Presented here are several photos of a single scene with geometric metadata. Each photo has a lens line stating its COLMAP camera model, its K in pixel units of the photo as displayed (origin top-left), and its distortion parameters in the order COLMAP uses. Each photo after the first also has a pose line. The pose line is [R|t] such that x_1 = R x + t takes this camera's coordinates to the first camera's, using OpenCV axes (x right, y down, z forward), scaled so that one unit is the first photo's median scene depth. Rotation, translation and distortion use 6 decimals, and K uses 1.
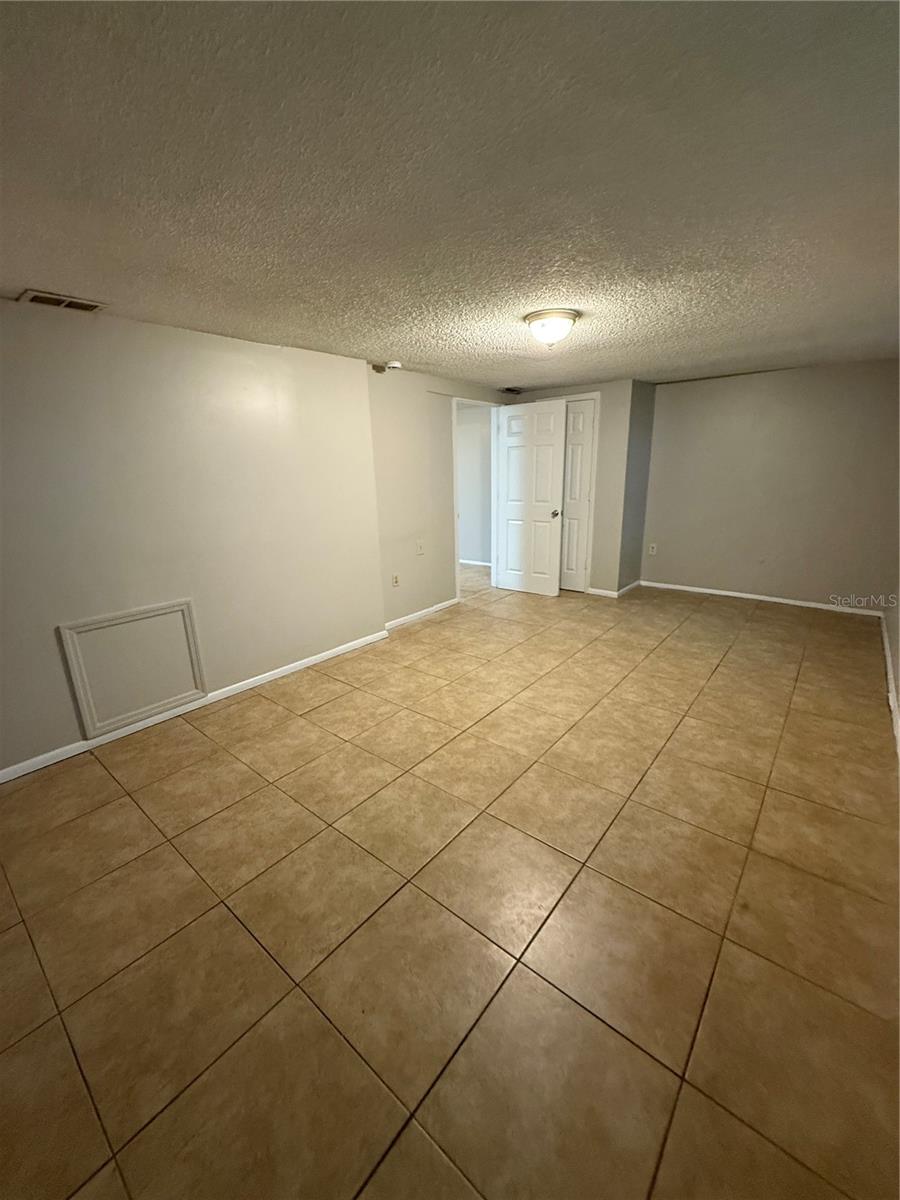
lens RADIAL K [[480.1, 0, 449.1], [0, 480.1, 600.6], [0, 0, 1]] dist [-0.003094, -0.000305]
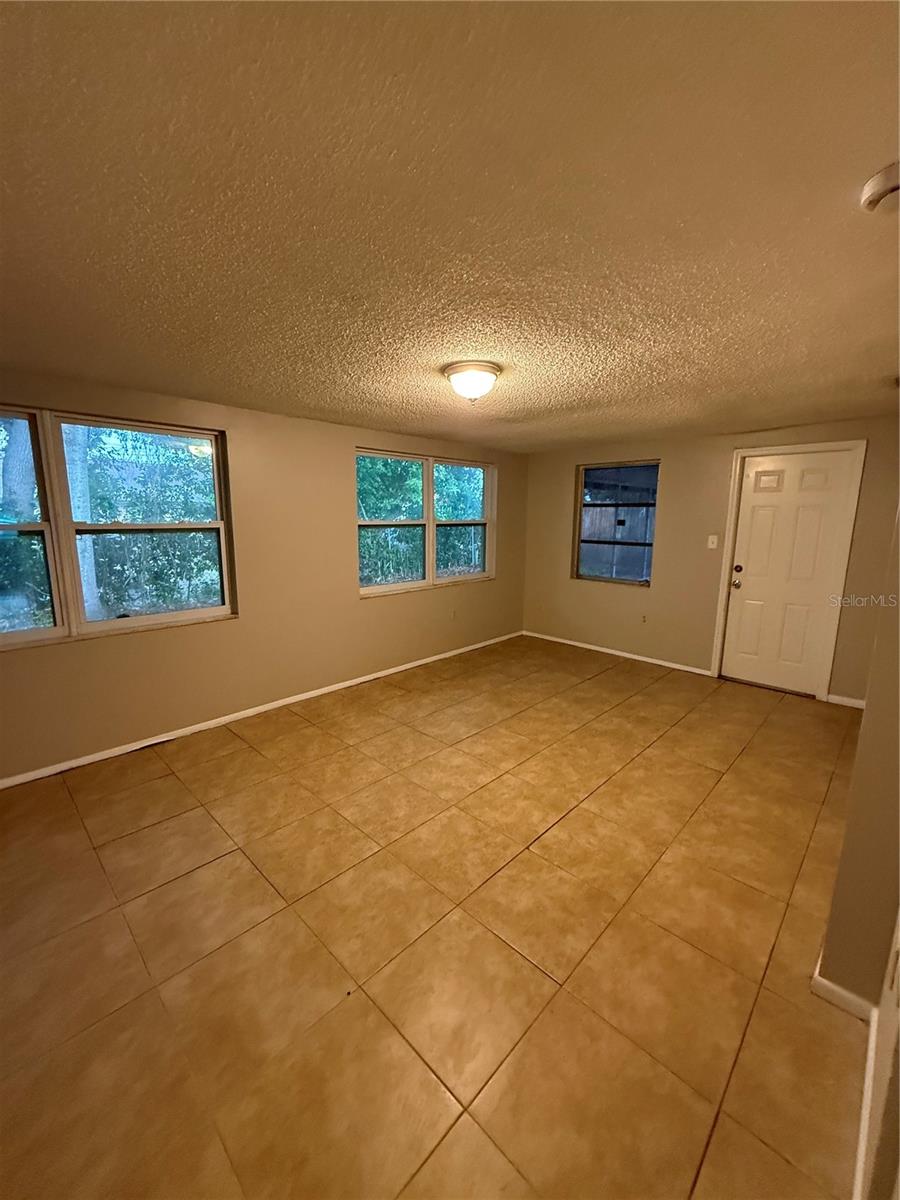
lens RADIAL K [[480.1, 0, 447.1], [0, 480.1, 601.7], [0, 0, 1]] dist [-0.003094, -0.000305]
pose [[-0.996355, 0.005625, 0.085122, 0.152993], [0.041826, 0.901867, 0.429985, -0.482925], [-0.074350, 0.431978, -0.898814, 1.657012]]
